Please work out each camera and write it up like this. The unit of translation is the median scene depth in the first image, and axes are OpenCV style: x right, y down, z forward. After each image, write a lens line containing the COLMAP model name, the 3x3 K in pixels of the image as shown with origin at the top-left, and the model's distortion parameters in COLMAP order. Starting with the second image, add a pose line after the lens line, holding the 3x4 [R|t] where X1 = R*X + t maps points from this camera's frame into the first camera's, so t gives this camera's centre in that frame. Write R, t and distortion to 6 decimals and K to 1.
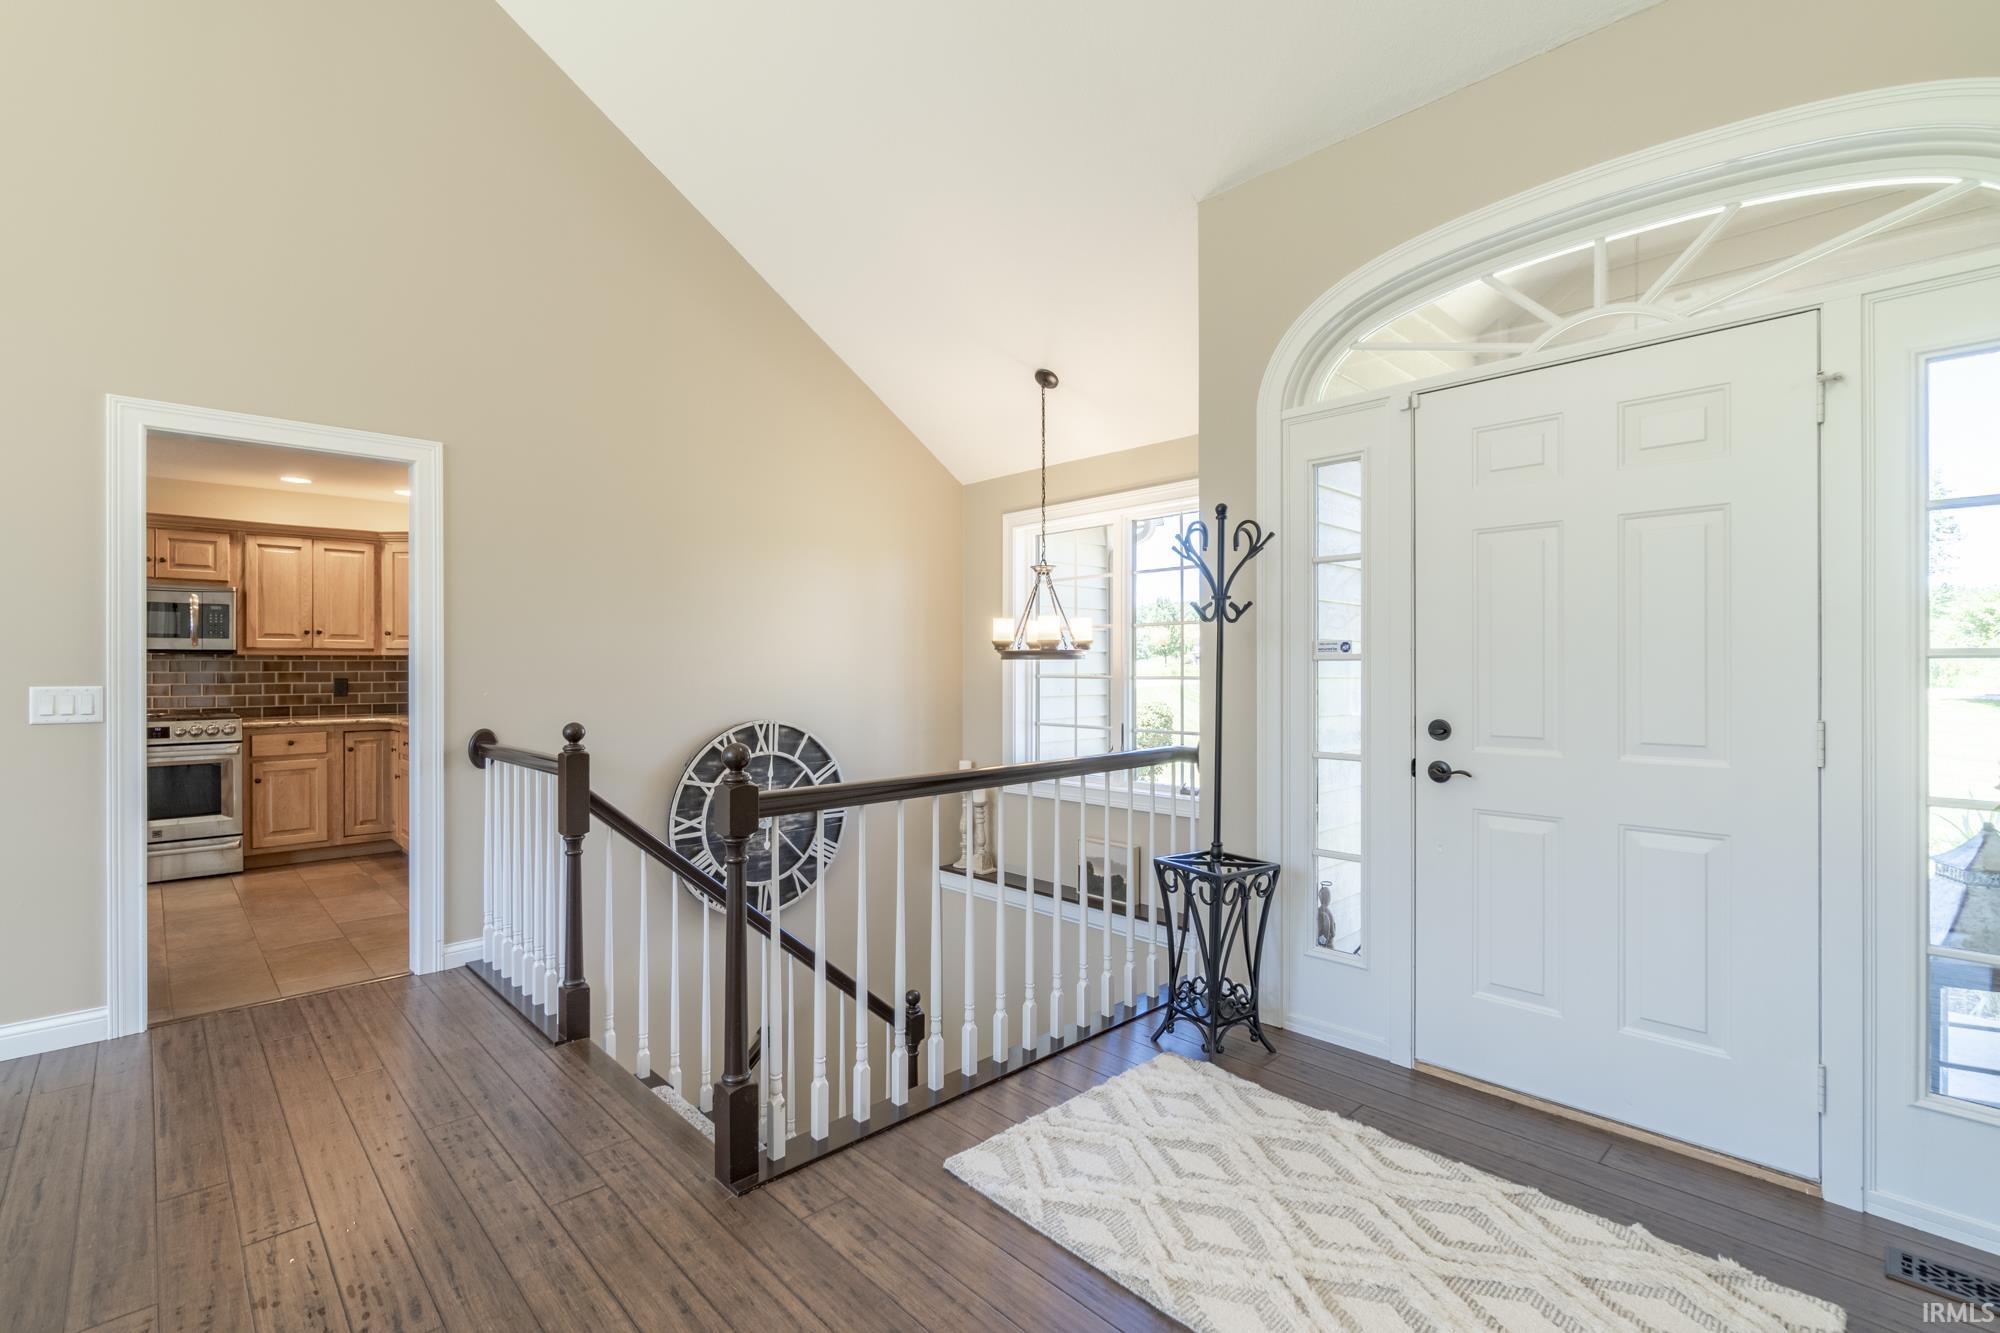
lens RADIAL K [[896.8, 0, 987.9], [0, 896.8, 665.7], [0, 0, 1]] dist [0.001535, 0.000588]
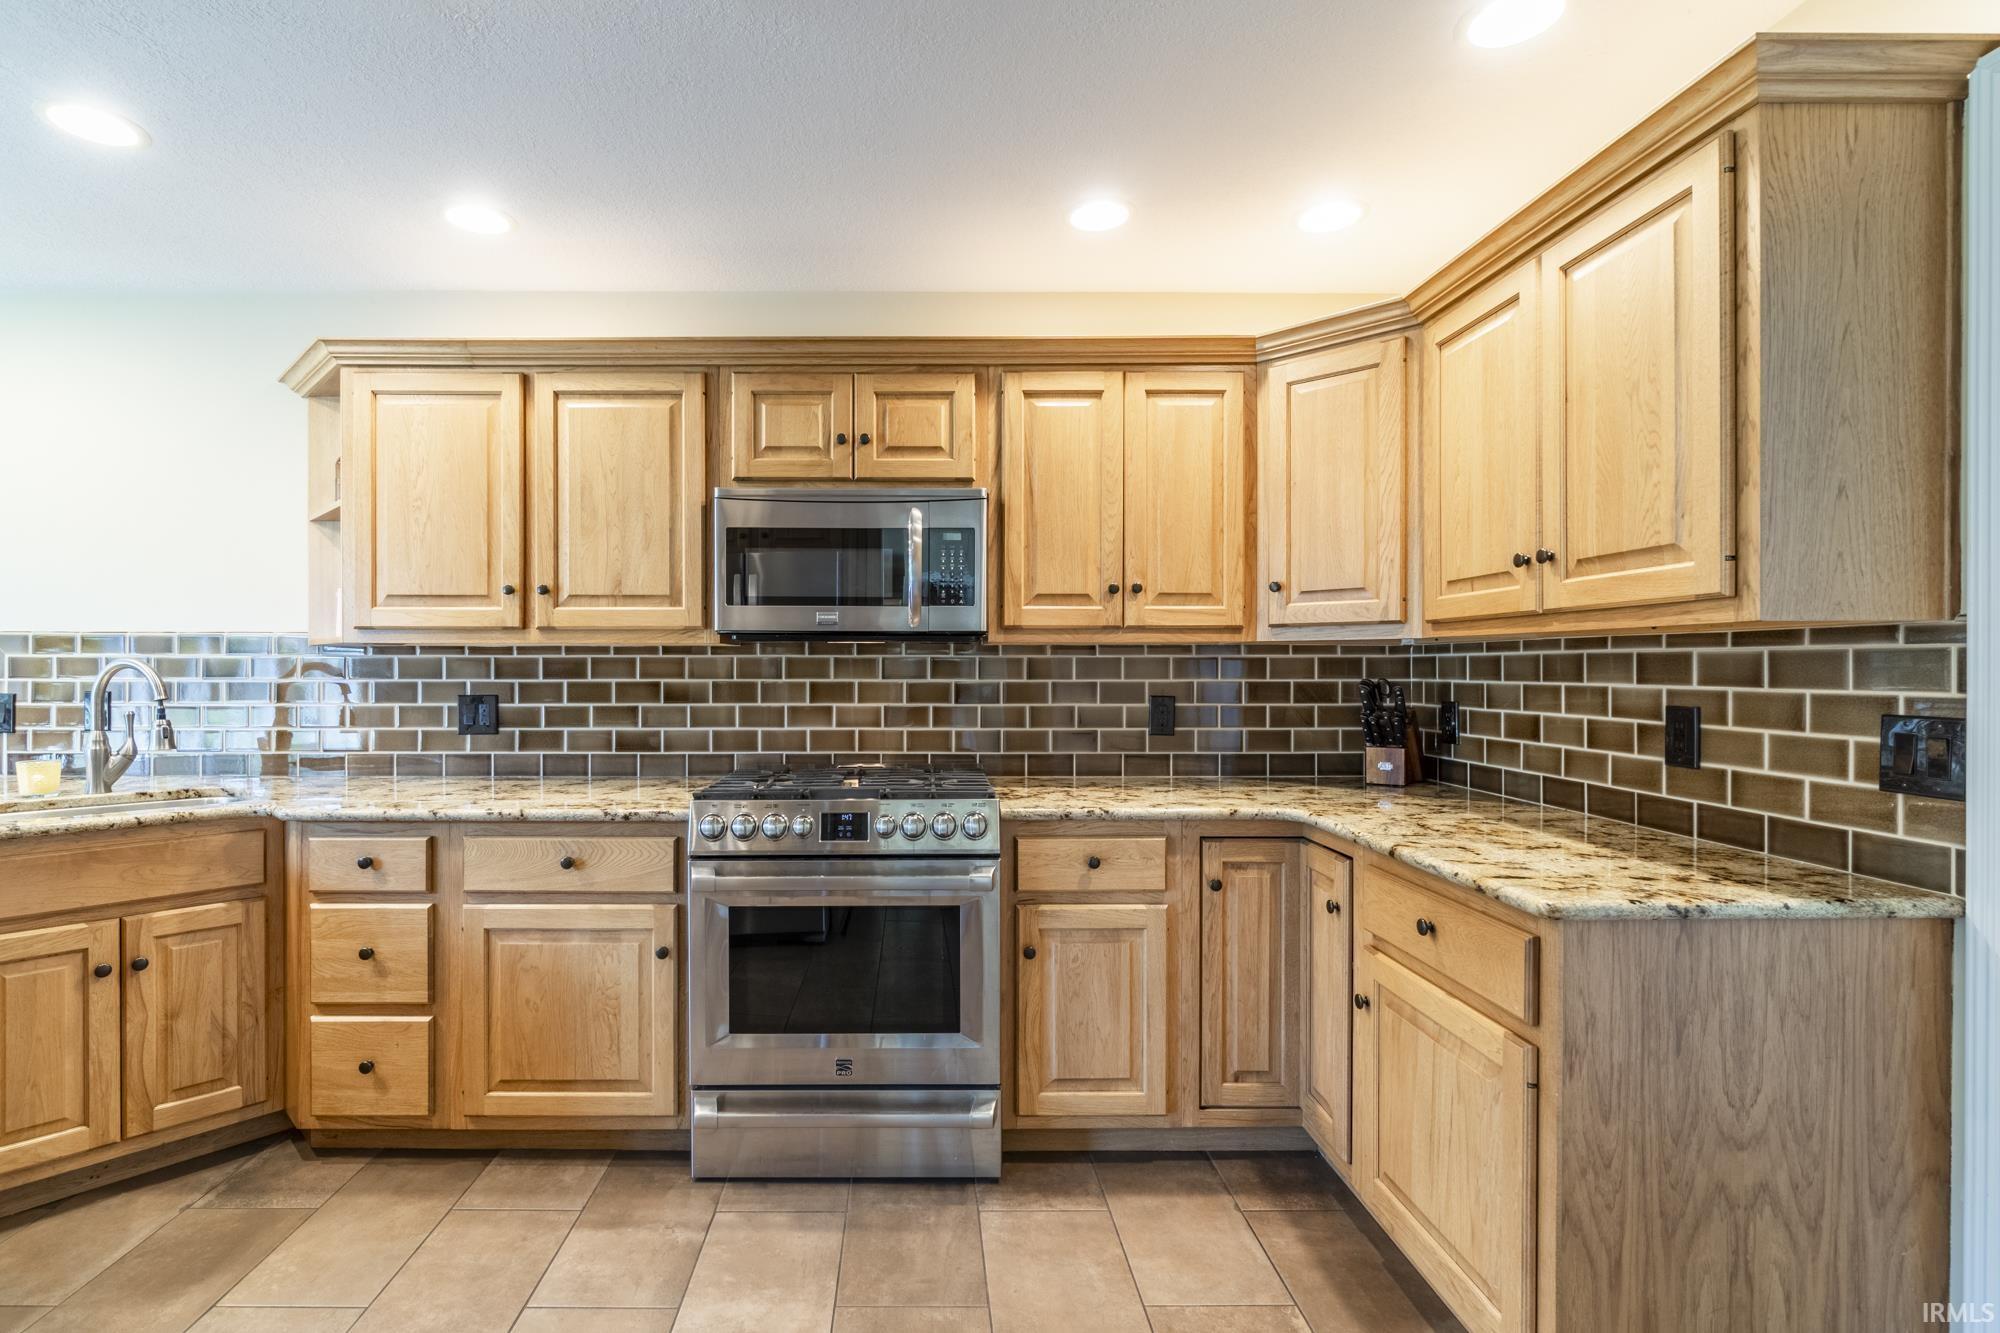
lens RADIAL K [[885.3, 0, 1004.0], [0, 885.3, 672.9], [0, 0, 1]] dist [0.000683, 0.000391]
pose [[0.787565, 0.005247, -0.616209, -0.563553], [-0.000762, 0.999971, 0.007542, -0.000568], [0.616231, -0.005470, 0.787546, 0.664200]]
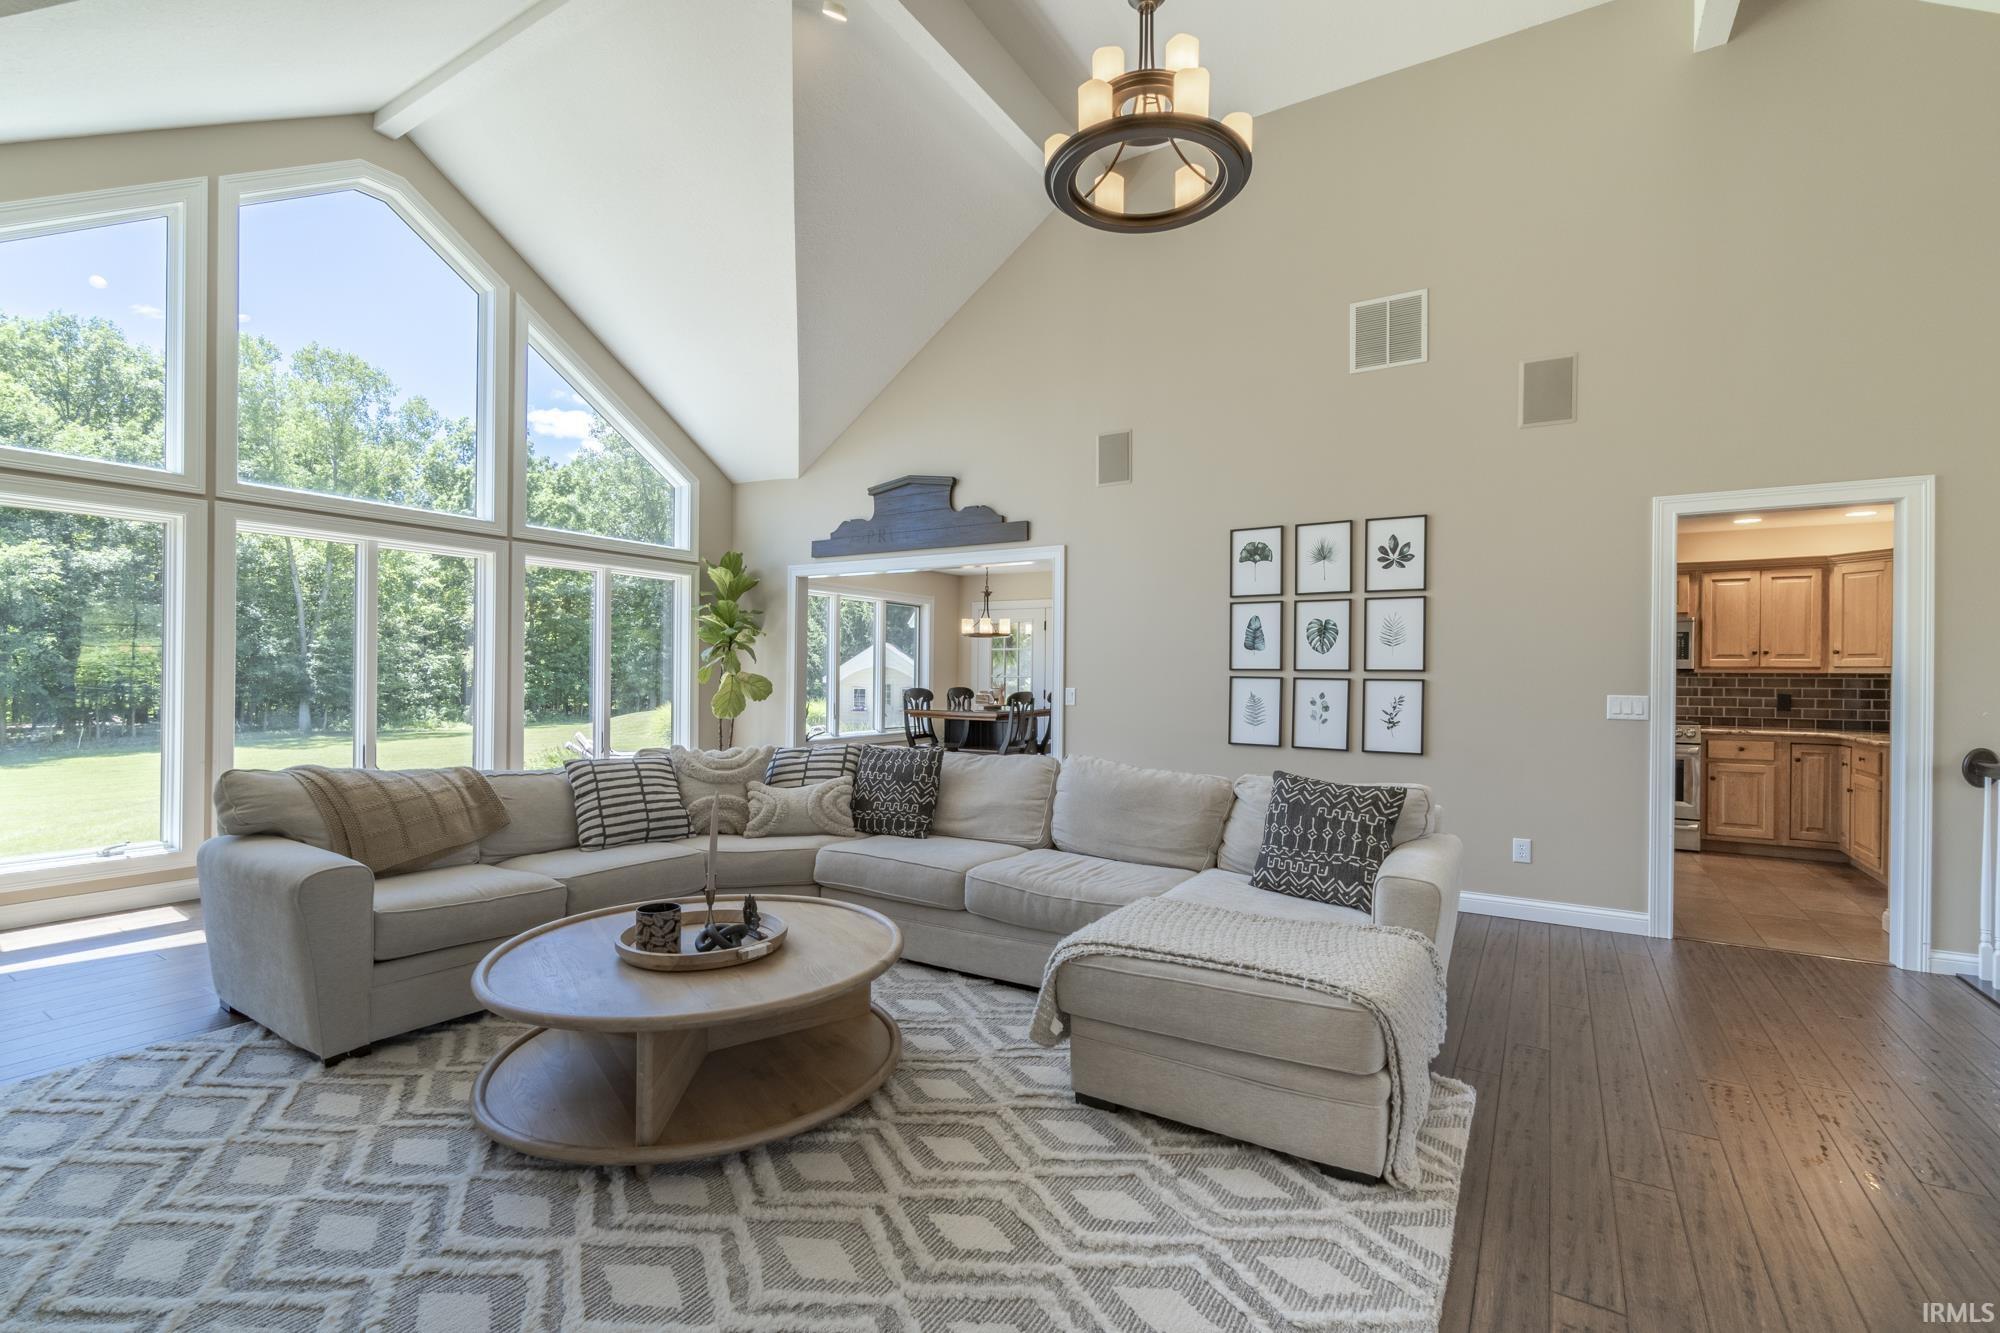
lens RADIAL K [[885.3, 0, 1004.0], [0, 885.3, 672.9], [0, 0, 1]] dist [0.000683, 0.000391]
pose [[0.262168, 0.003447, -0.965016, 0.075778], [-0.010965, 0.999940, 0.000593, -0.002312], [0.964960, 0.010426, 0.262190, -0.216458]]
